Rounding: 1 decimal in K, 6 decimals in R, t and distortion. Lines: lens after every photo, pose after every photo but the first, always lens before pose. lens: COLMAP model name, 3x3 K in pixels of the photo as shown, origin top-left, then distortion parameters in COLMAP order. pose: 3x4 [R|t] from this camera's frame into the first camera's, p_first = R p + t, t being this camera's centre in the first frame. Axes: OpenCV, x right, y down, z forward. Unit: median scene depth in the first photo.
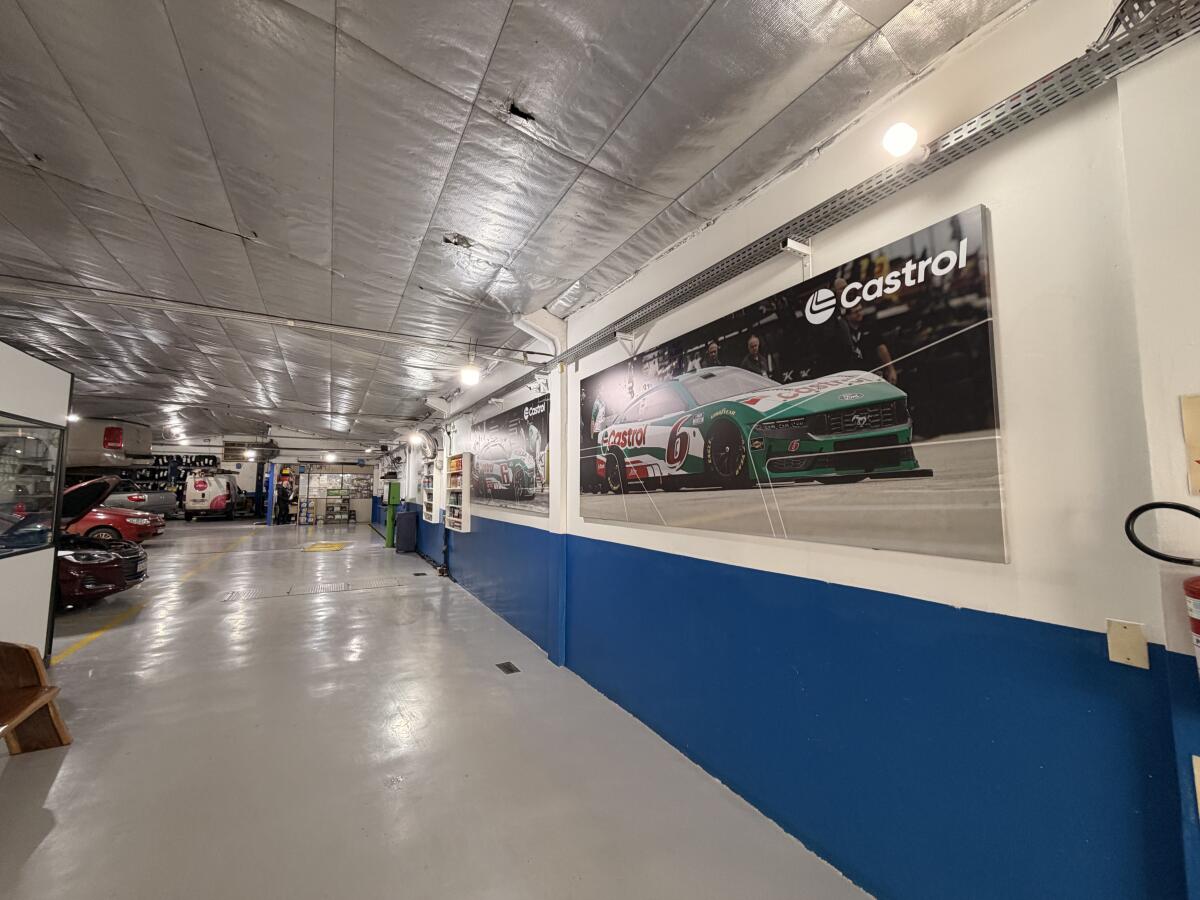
lens RADIAL K [[476.9, 0, 604.7], [0, 476.9, 448.8], [0, 0, 1]] dist [-0.000295, -0.000069]
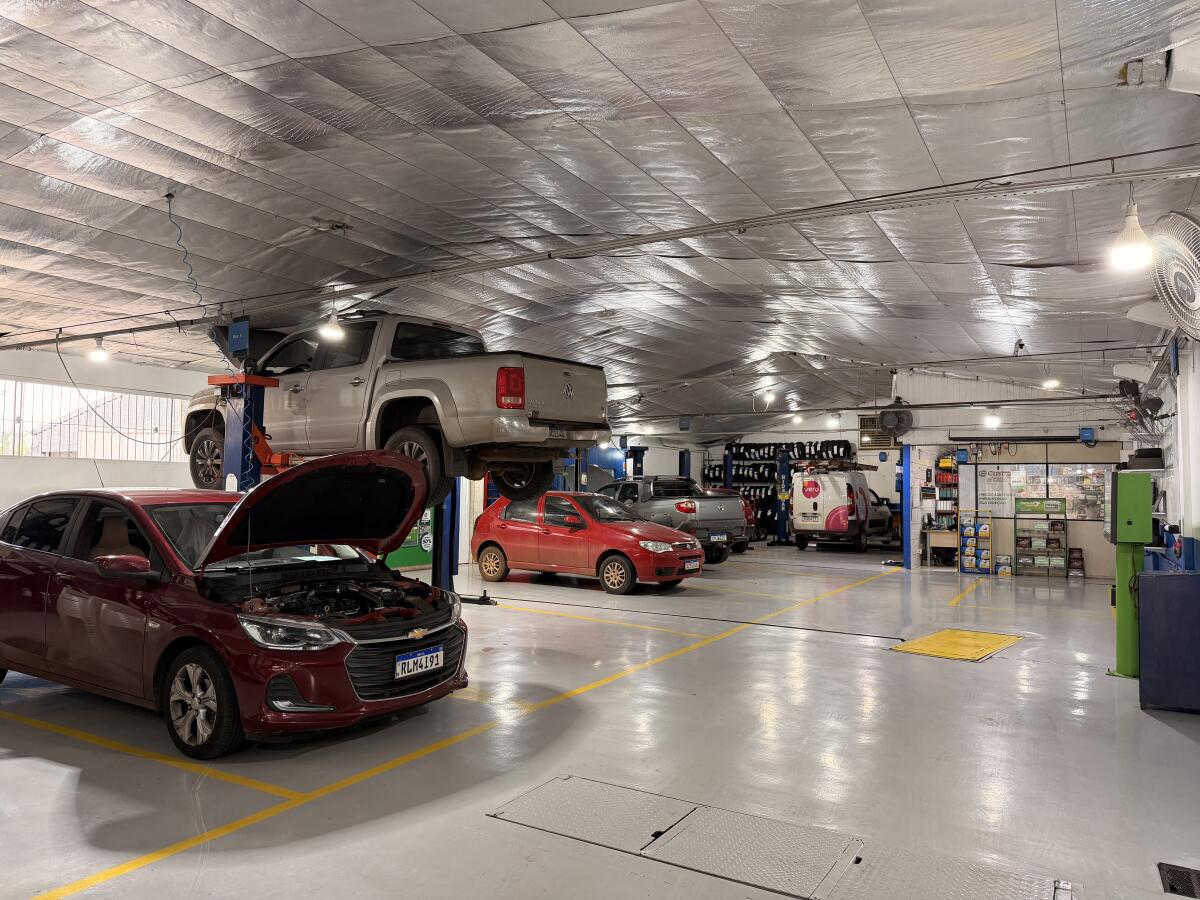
lens RADIAL K [[836.2, 0, 591.9], [0, 836.2, 446.9], [0, 0, 1]] dist [0.073659, -0.124617]
pose [[0.493129, -0.042654, -0.868910, -0.084697], [0.058428, 0.998166, -0.015840, 0.026170], [0.867992, -0.042958, 0.494717, 0.266300]]
